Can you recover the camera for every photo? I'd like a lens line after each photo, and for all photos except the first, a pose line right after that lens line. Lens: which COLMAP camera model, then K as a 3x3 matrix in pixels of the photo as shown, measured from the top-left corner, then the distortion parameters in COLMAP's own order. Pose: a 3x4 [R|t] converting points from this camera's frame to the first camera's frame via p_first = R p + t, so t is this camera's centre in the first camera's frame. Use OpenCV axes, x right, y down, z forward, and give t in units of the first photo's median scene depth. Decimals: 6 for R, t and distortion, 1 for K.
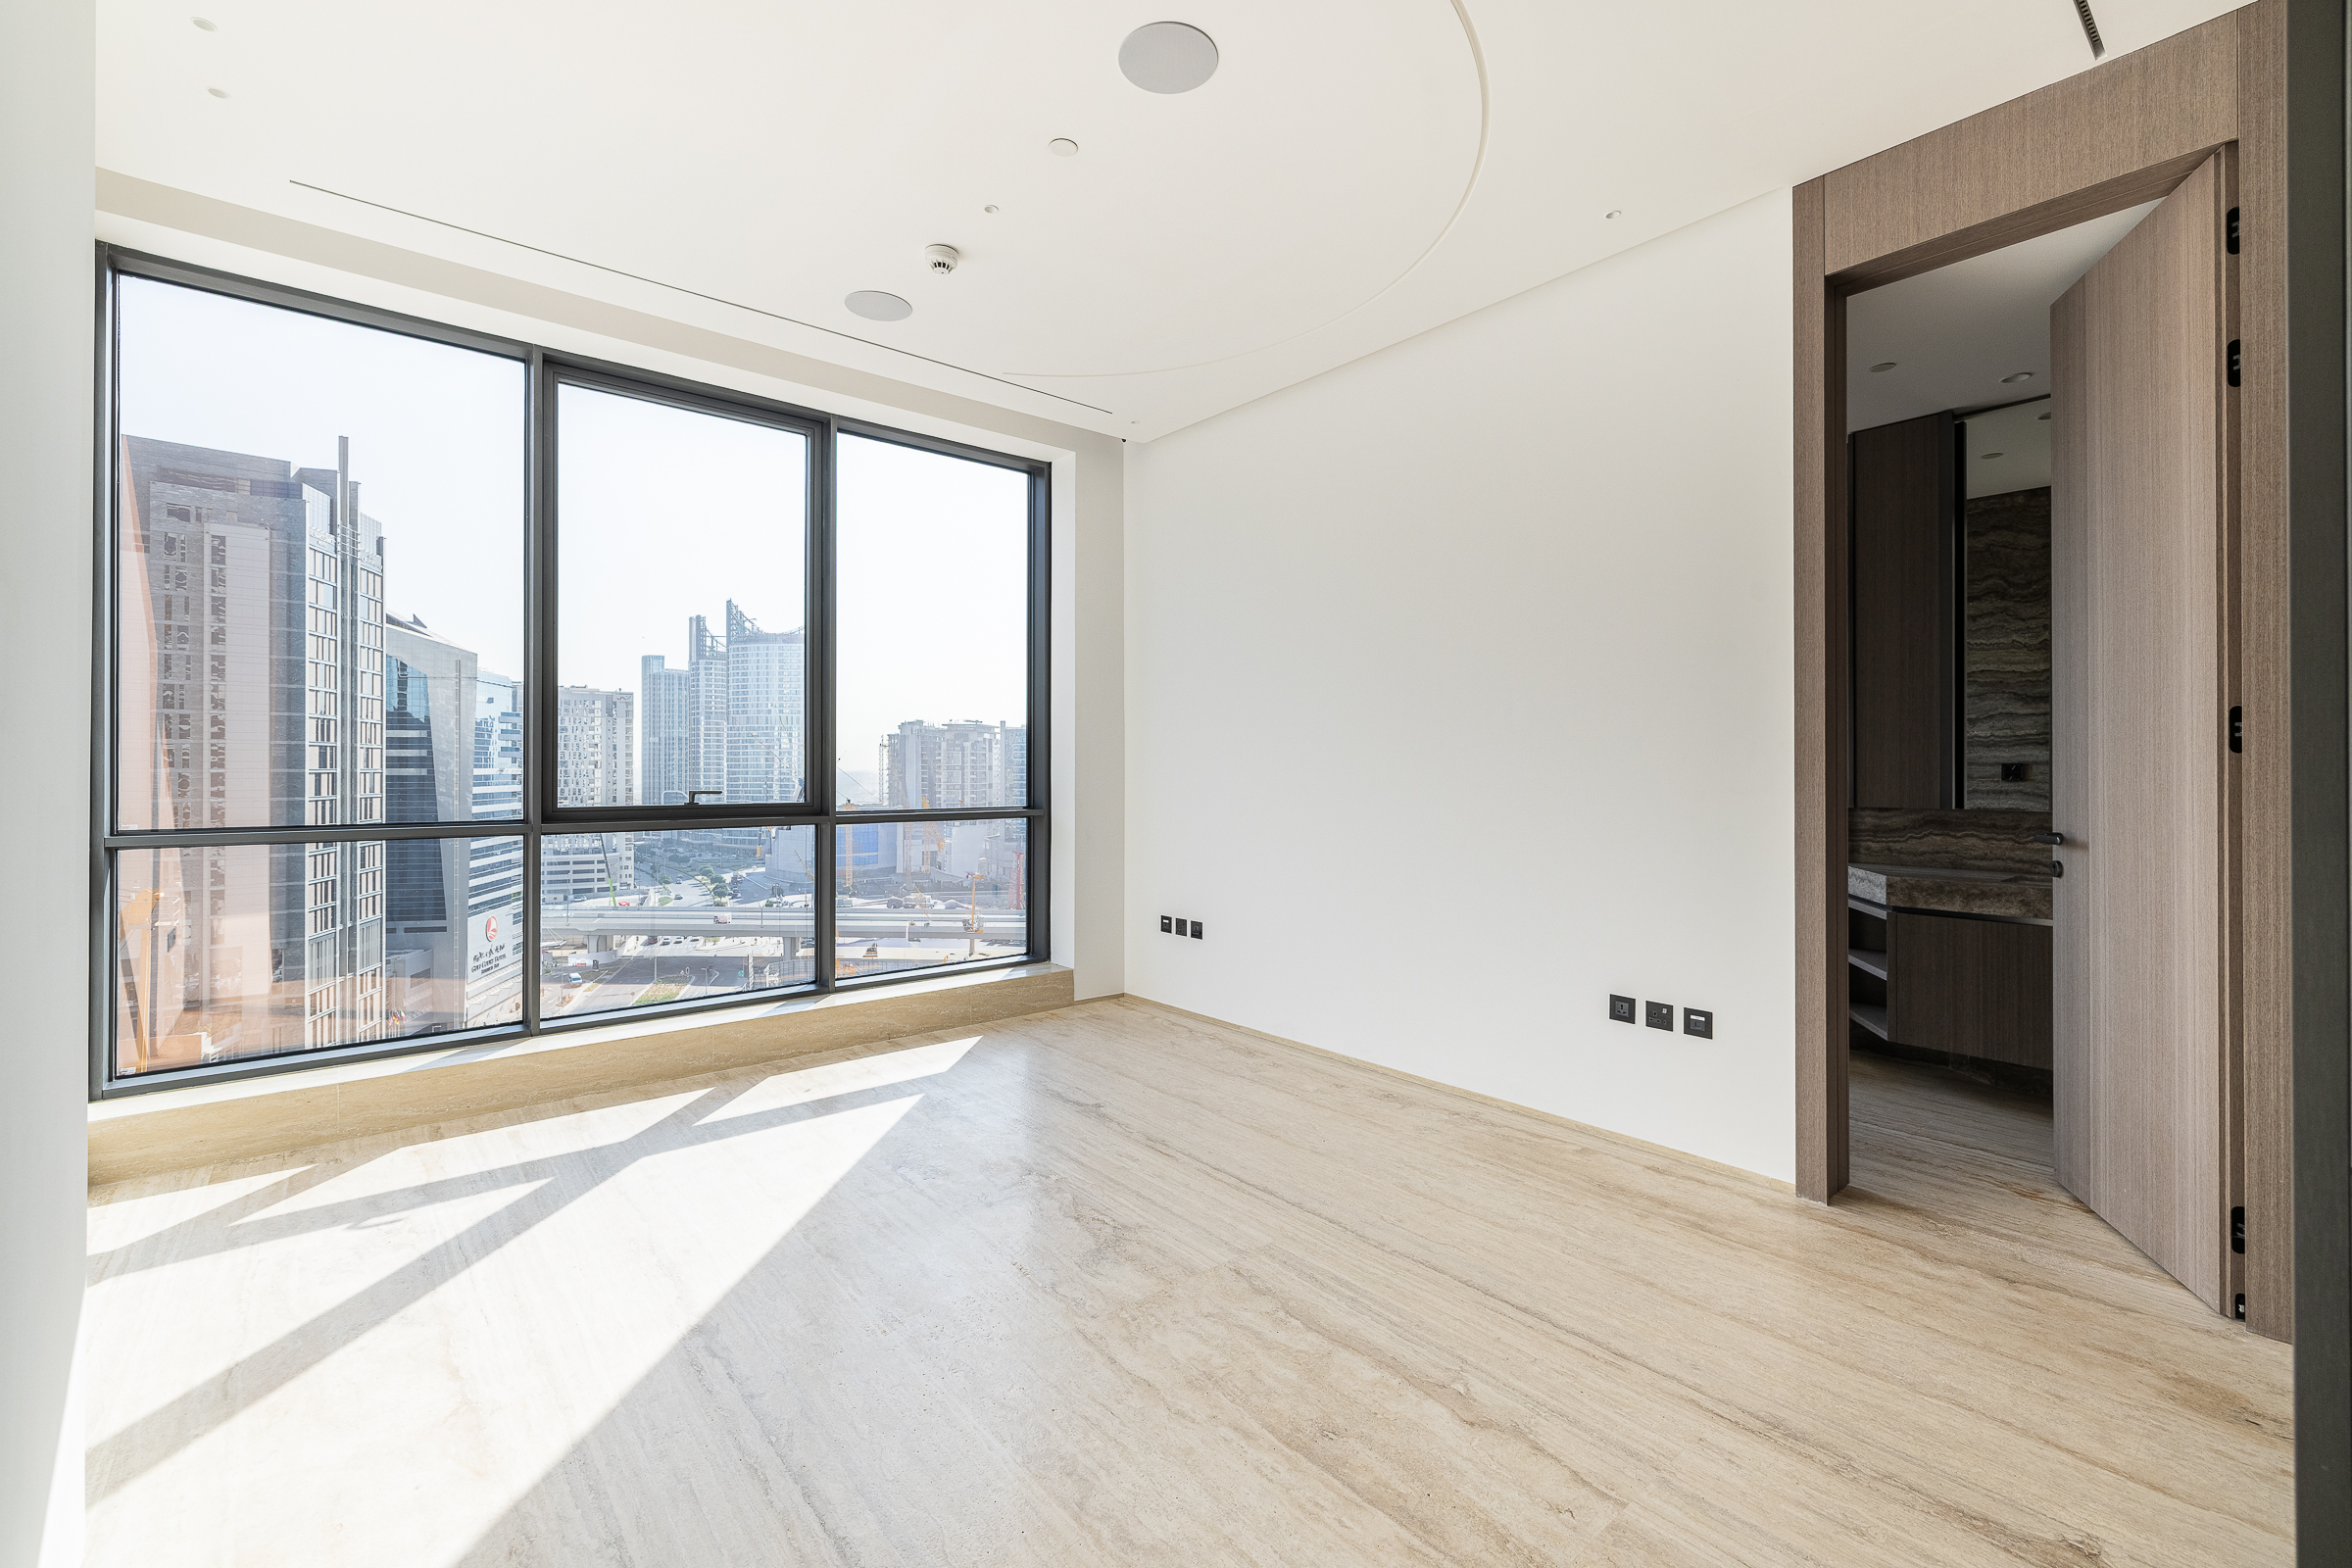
lens RADIAL K [[1000.1, 0, 1167.5], [0, 1000.1, 772.6], [0, 0, 1]] dist [-0.001711, 0.000470]
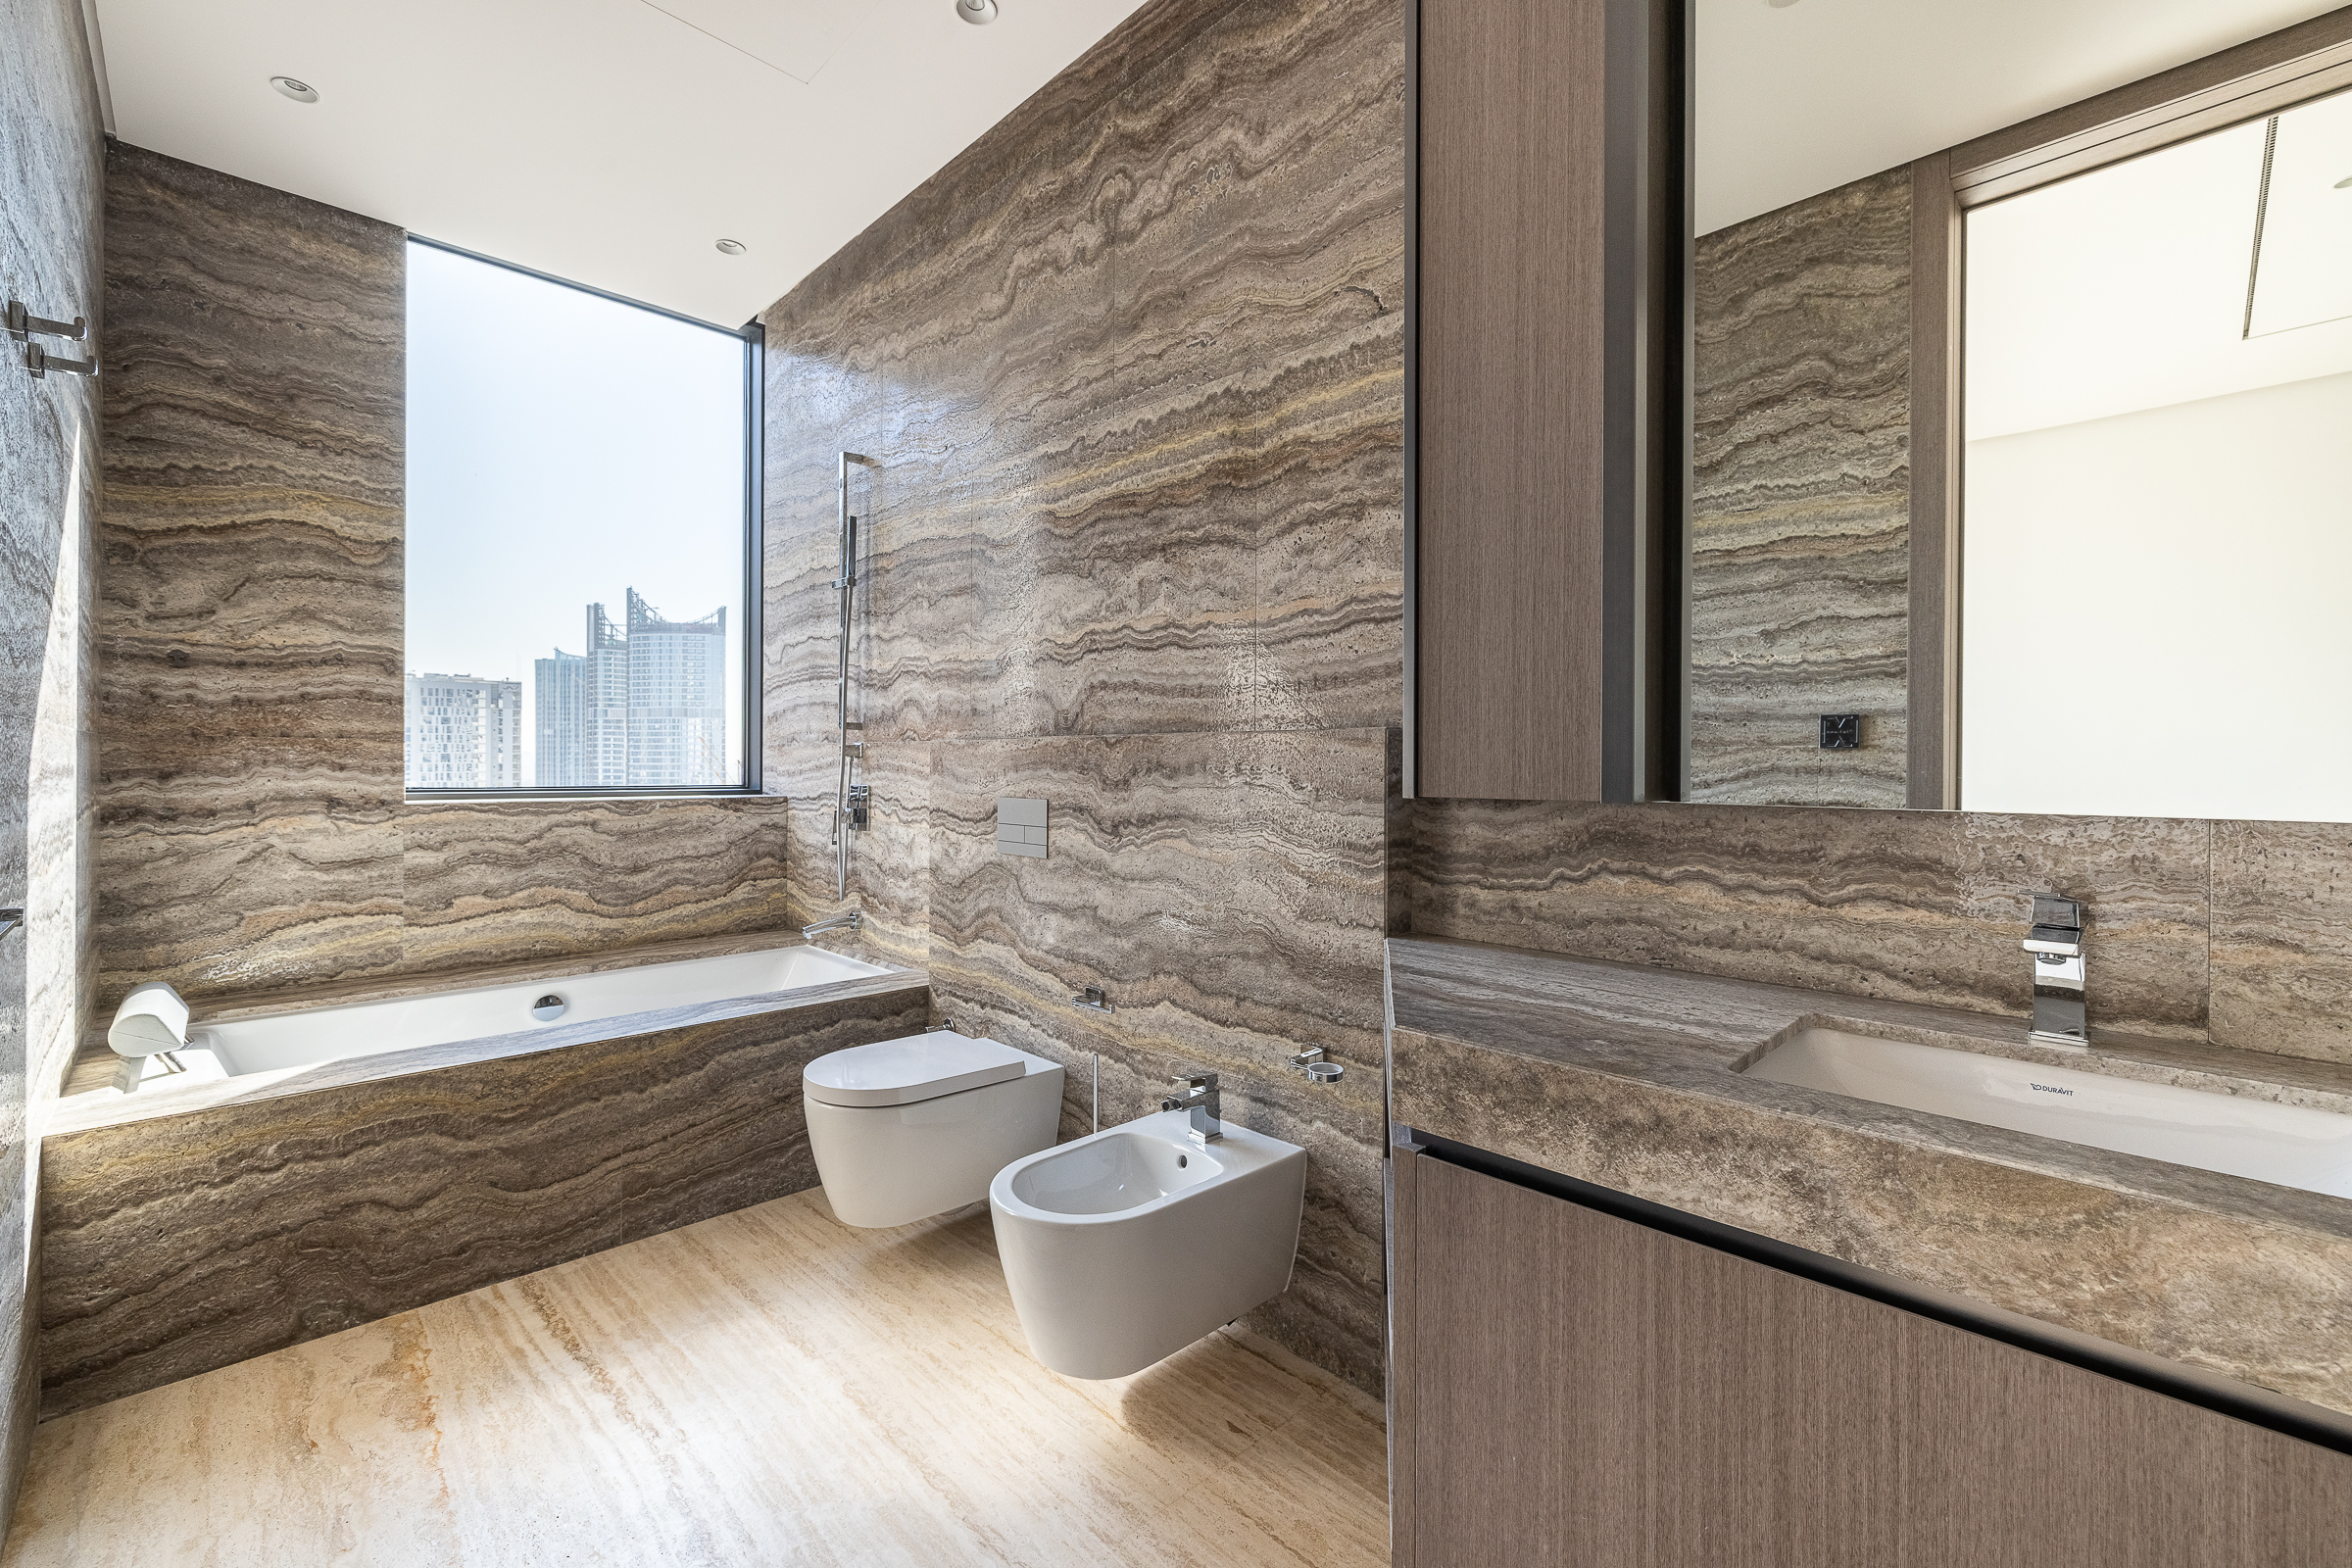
lens RADIAL K [[1000.1, 0, 1170.6], [0, 1000.1, 769.4], [0, 0, 1]] dist [-0.001711, 0.000470]
pose [[0.996388, 0.004536, 0.084798, 0.566658], [-0.004556, 0.999990, 0.000051, 0.024520], [-0.084797, -0.000437, 0.996398, 0.638747]]
